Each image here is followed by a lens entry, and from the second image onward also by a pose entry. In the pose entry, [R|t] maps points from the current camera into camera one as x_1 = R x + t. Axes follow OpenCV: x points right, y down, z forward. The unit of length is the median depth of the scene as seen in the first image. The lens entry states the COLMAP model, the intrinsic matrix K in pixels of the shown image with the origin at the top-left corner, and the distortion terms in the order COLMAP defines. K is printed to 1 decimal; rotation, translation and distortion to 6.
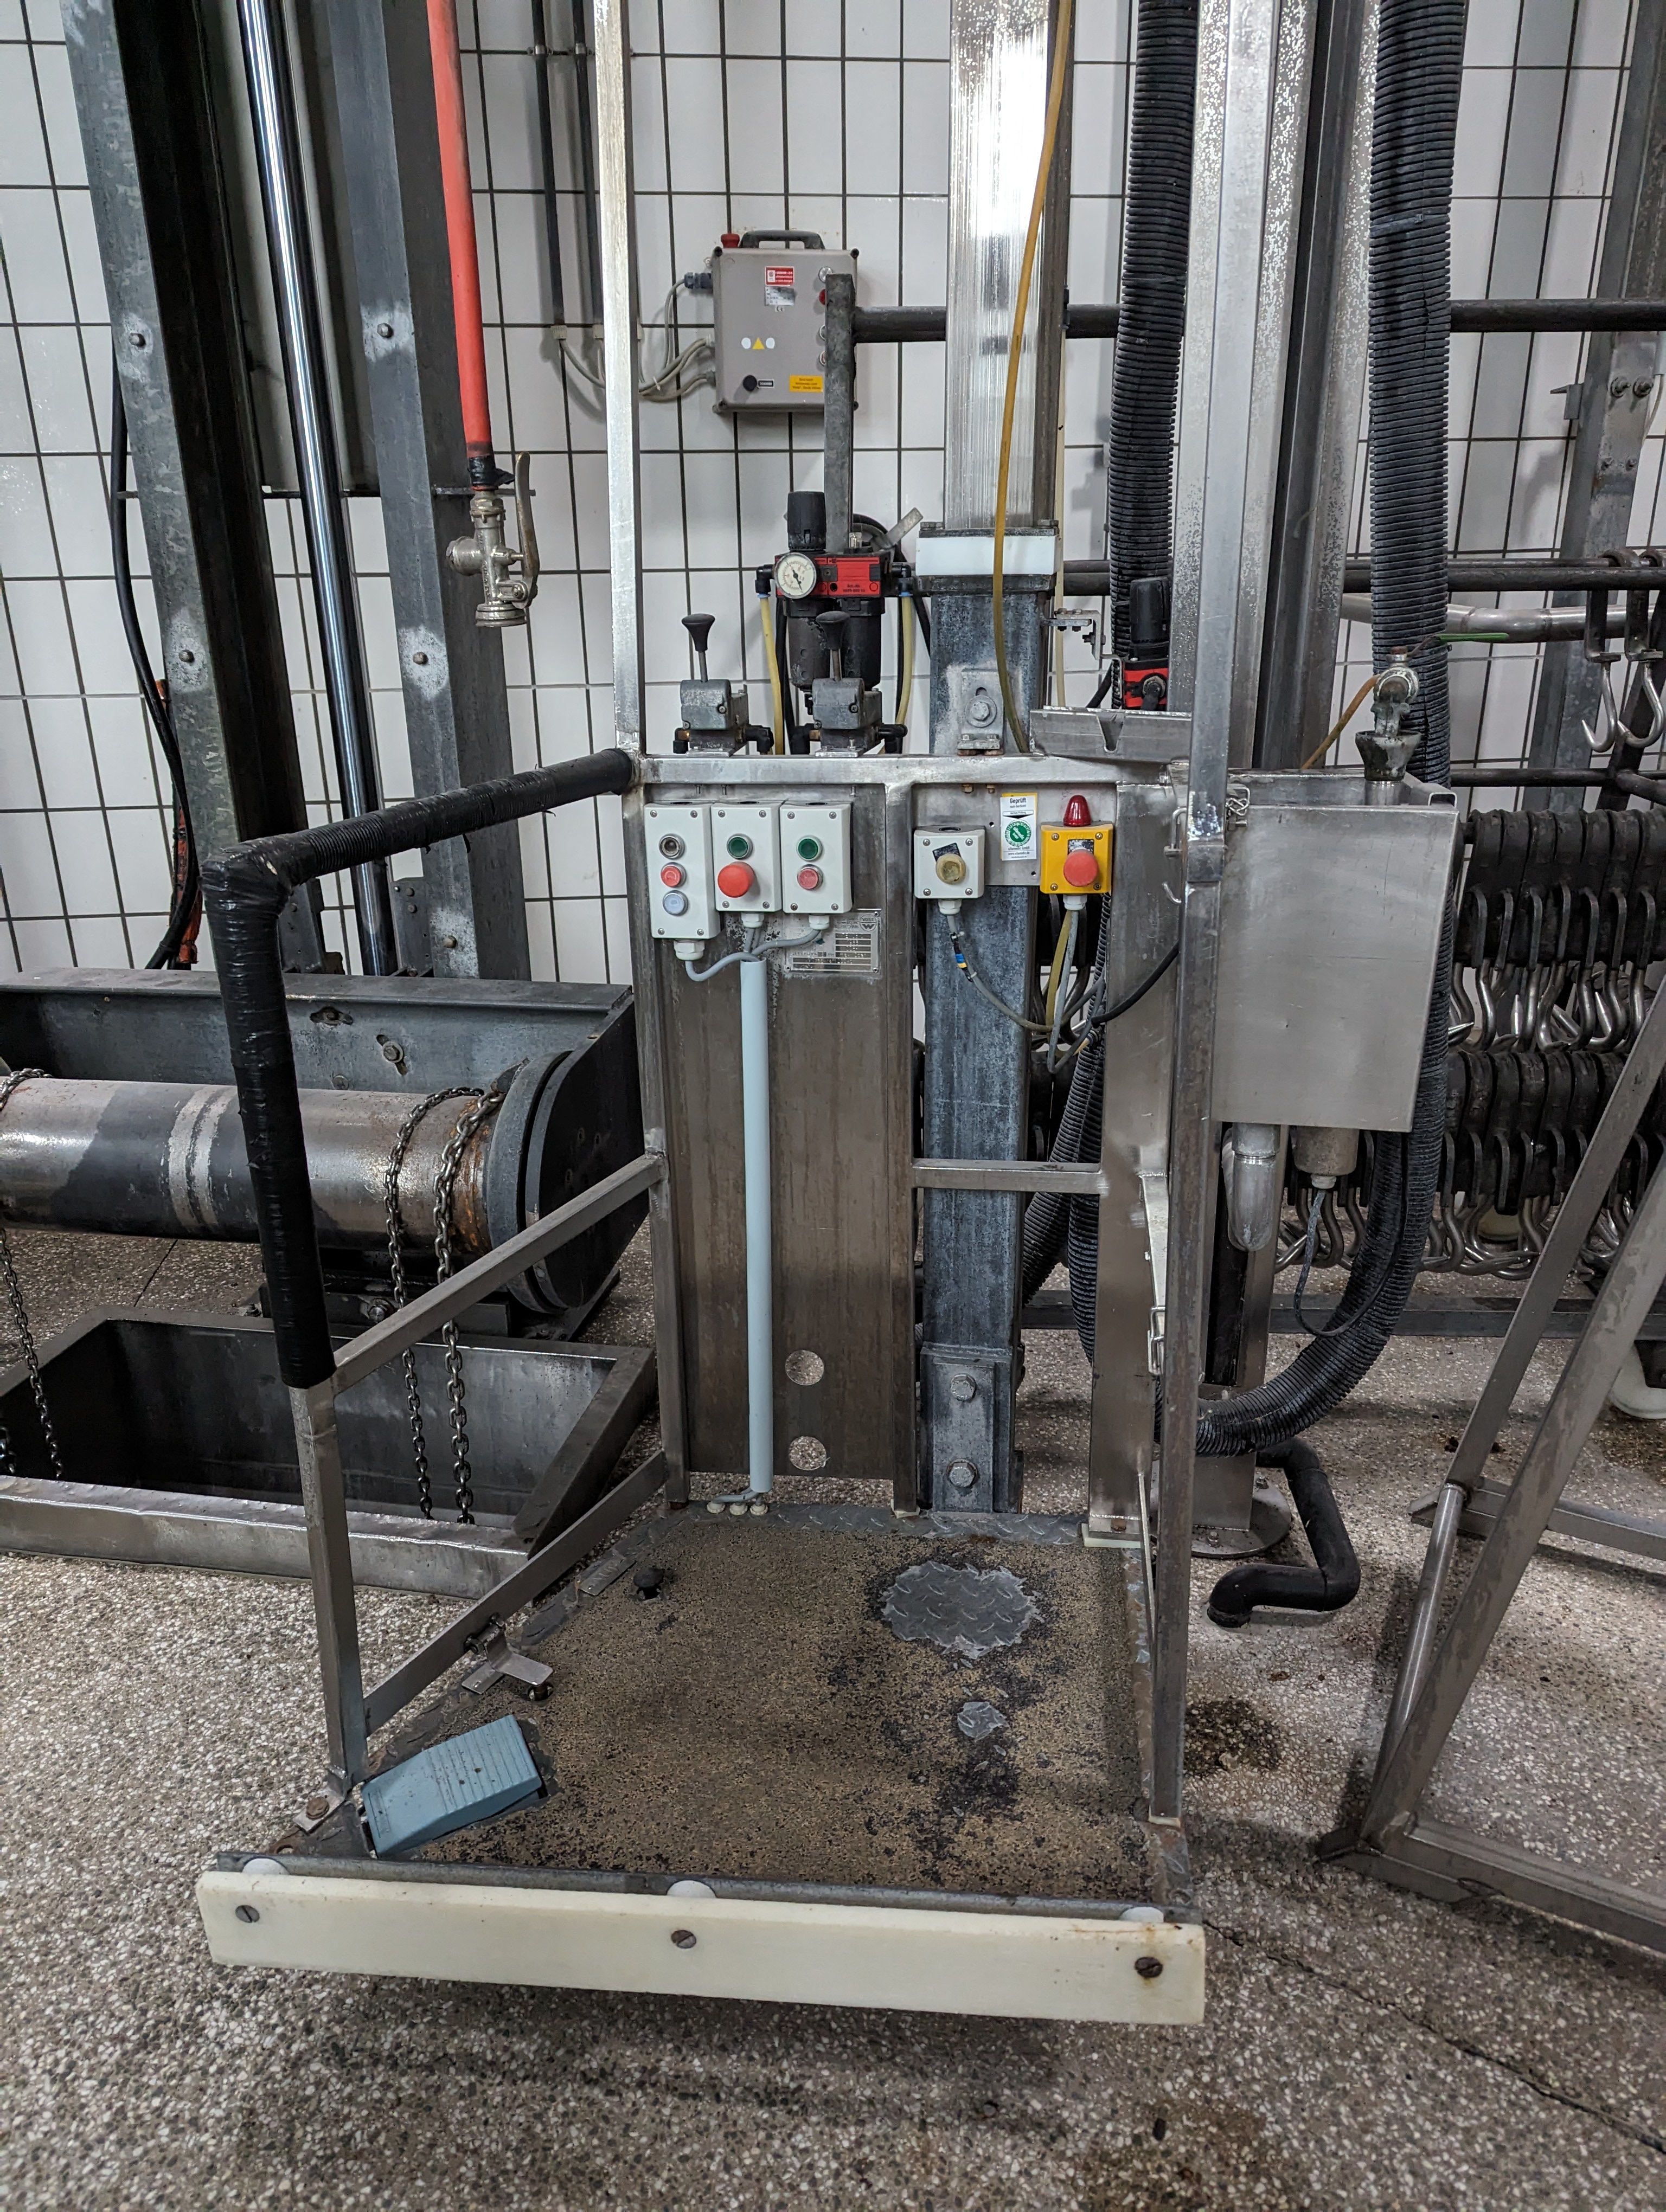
lens RADIAL K [[1573.6, 0, 832.4], [0, 1573.6, 1111.5], [0, 0, 1]] dist [0.054200, -0.034710]
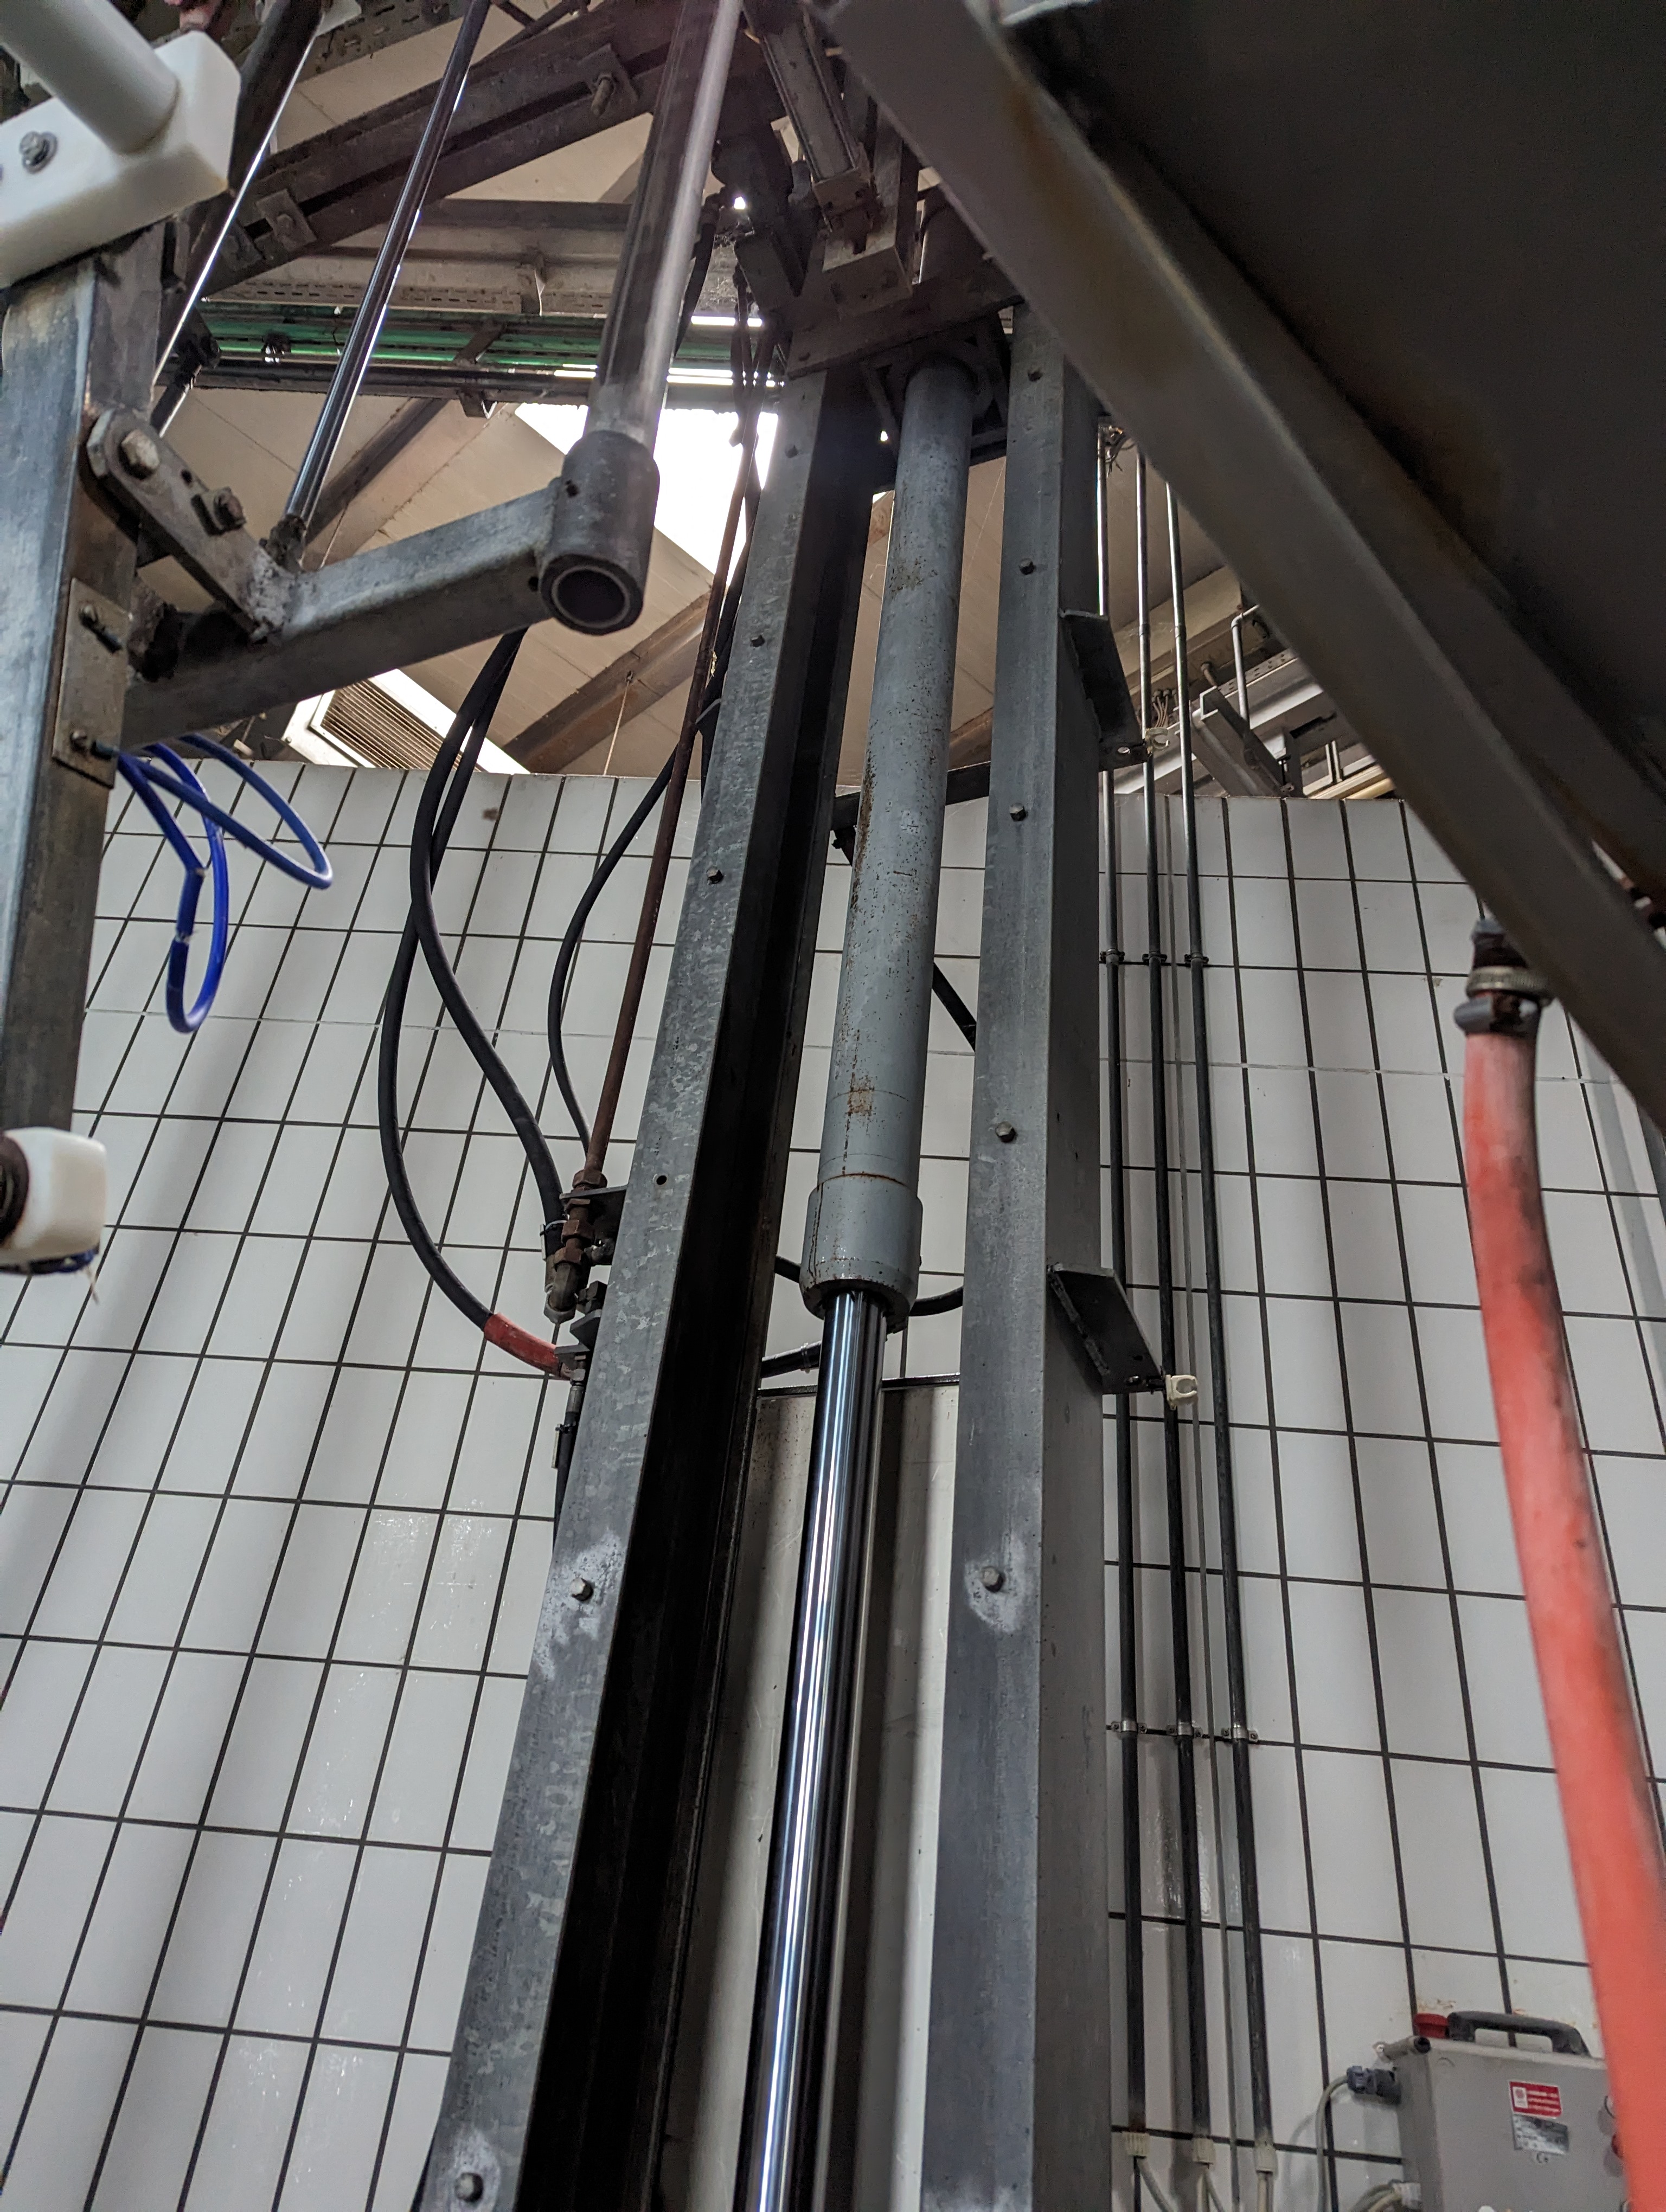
lens RADIAL K [[1572.7, 0, 822.2], [0, 1572.7, 1099.6], [0, 0, 1]] dist [0.067085, -0.042519]
pose [[0.977064, -0.011220, -0.212649, -0.198380], [-0.167312, 0.577287, -0.799216, -0.274207], [0.131727, 0.816464, 0.562170, 0.415594]]
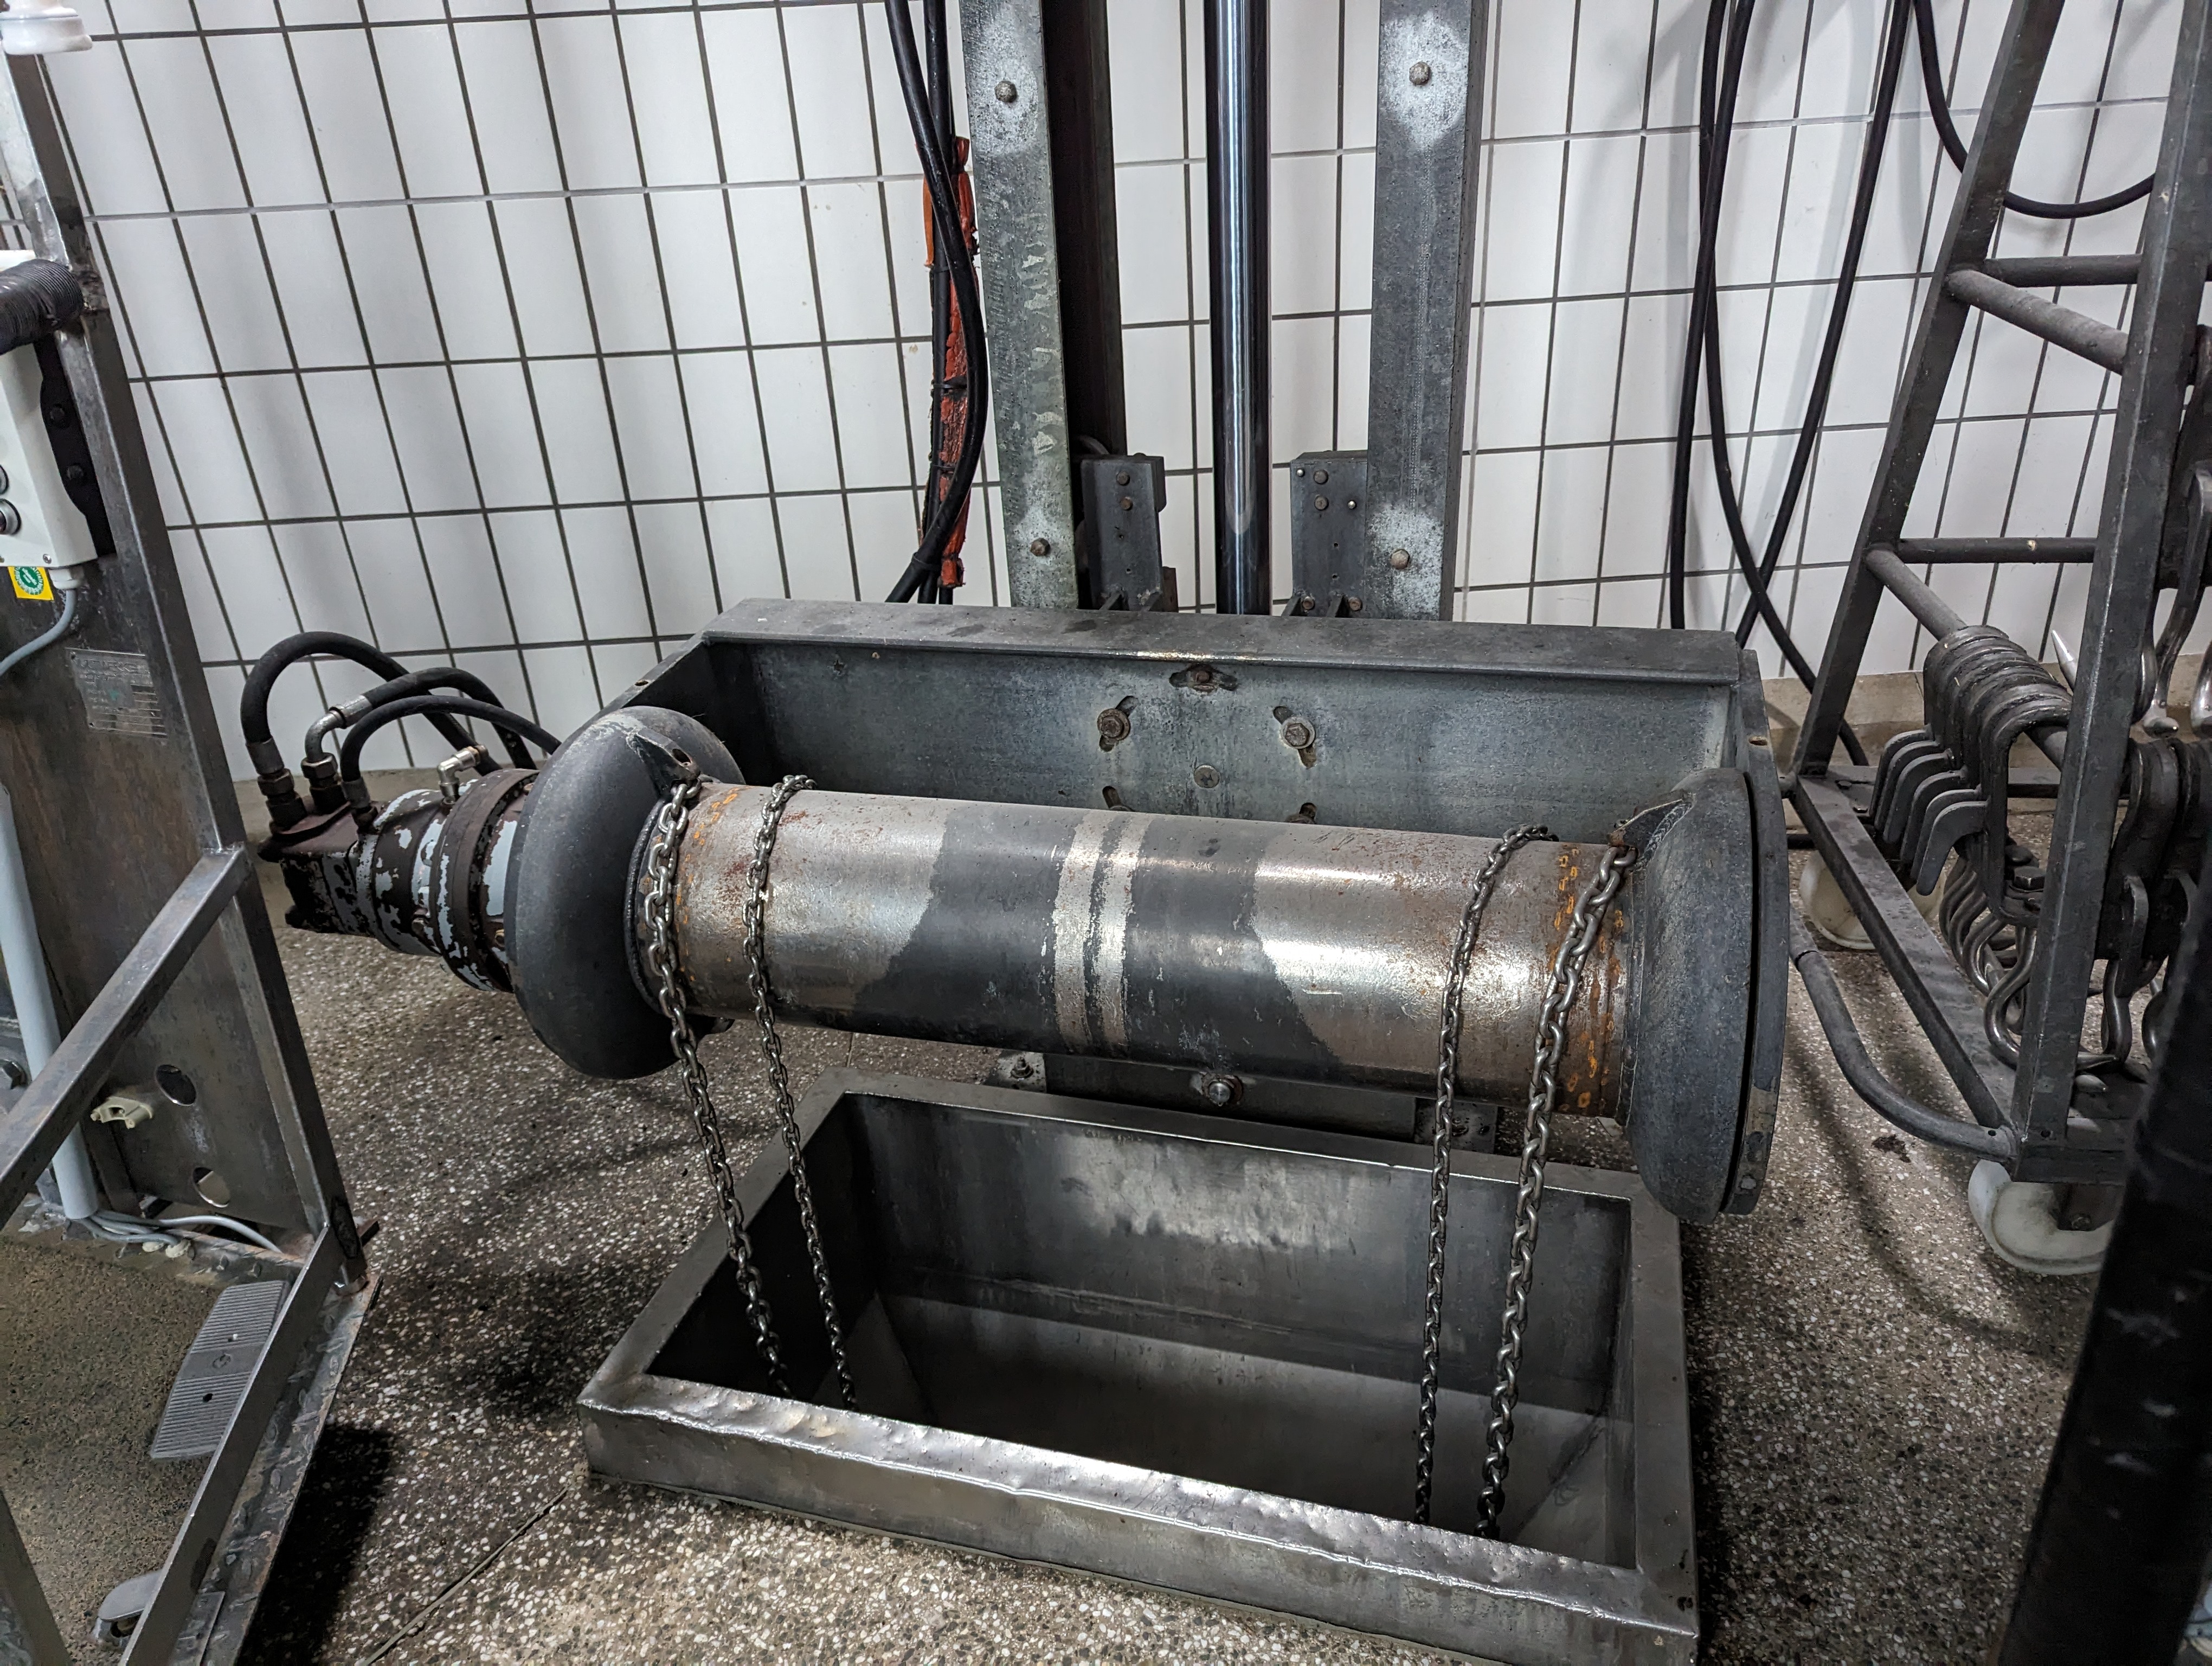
lens RADIAL K [[1573.6, 0, 1106.0], [0, 1573.6, 833.0], [0, 0, 1]] dist [0.054200, -0.034710]
pose [[0.996046, 0.007156, -0.088552, -0.309360], [0.003651, 0.992612, 0.121281, -0.077800], [0.088766, -0.121125, 0.988660, 0.365079]]
